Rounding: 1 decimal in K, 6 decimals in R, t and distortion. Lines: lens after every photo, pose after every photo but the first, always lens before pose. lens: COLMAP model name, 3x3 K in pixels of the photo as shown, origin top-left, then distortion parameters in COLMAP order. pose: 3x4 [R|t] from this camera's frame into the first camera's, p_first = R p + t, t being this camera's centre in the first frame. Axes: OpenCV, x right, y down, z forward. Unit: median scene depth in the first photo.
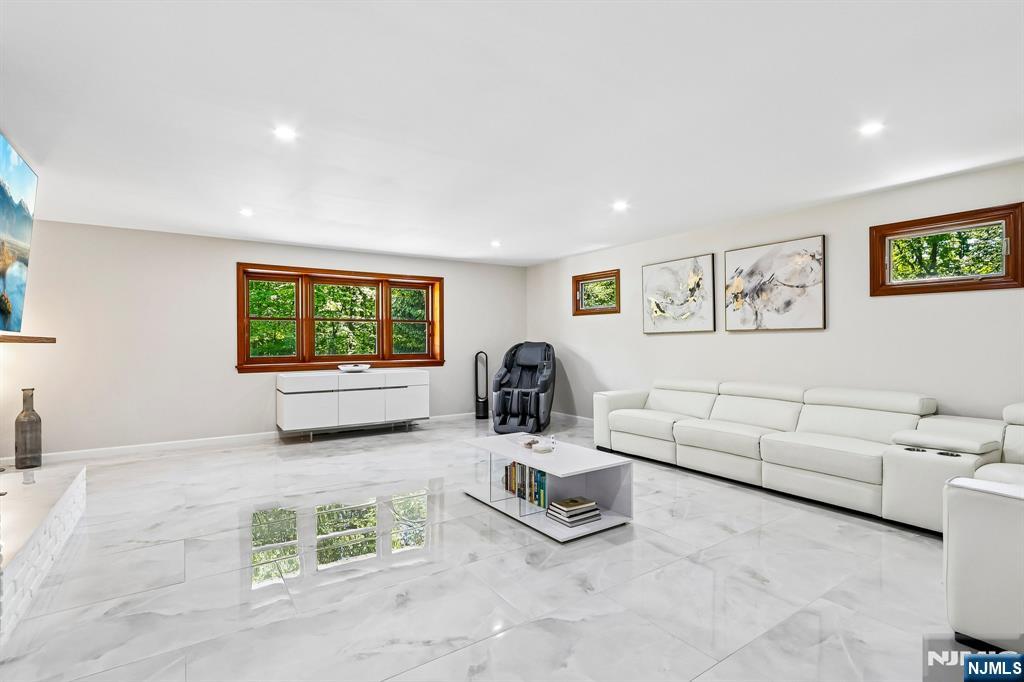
lens RADIAL K [[486.5, 0, 507.3], [0, 486.5, 338.2], [0, 0, 1]] dist [-0.003445, -0.000407]
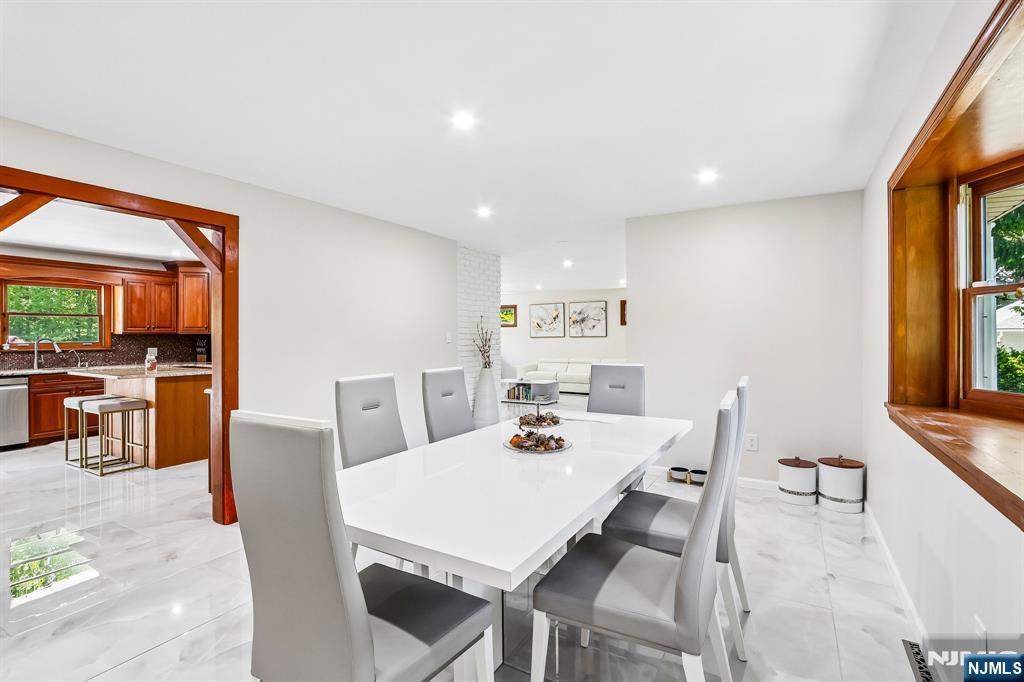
lens RADIAL K [[486.5, 0, 510.2], [0, 486.5, 338.4], [0, 0, 1]] dist [-0.003445, -0.000407]
pose [[0.891840, 0.007405, 0.452290, -0.914364], [-0.007086, 0.999972, -0.002398, 0.001538], [-0.452295, -0.001066, 0.891868, -1.020910]]
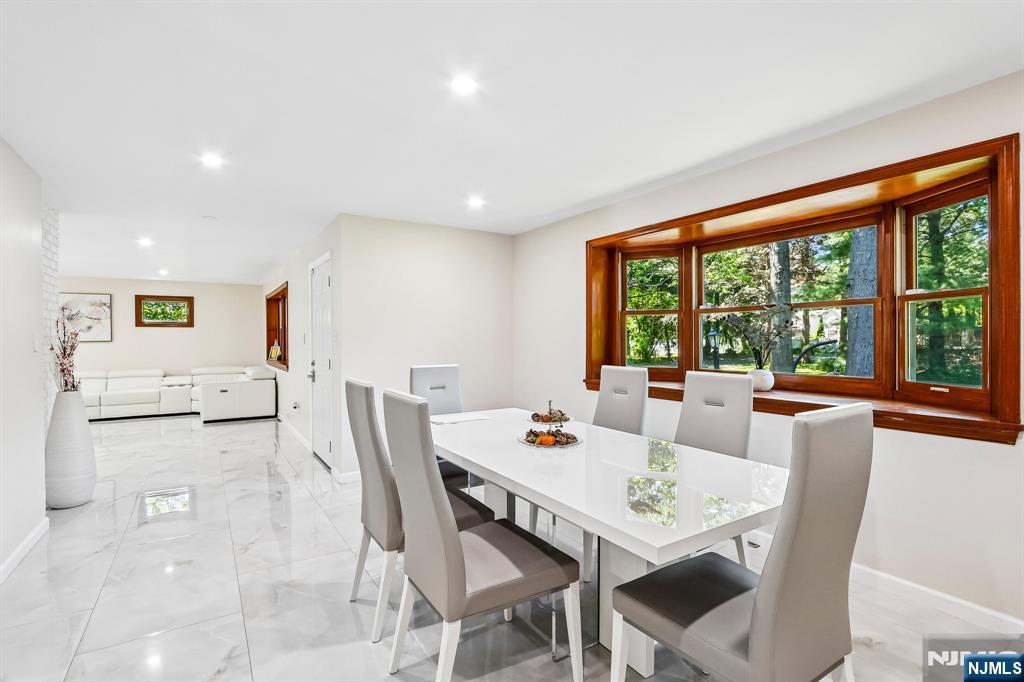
lens RADIAL K [[486.5, 0, 507.1], [0, 486.5, 340.9], [0, 0, 1]] dist [-0.003445, -0.000407]
pose [[0.013954, 0.007290, 0.999876, -1.171525], [0.007706, 0.999943, -0.007398, 0.004970], [-0.999873, 0.007808, 0.013897, -0.578535]]
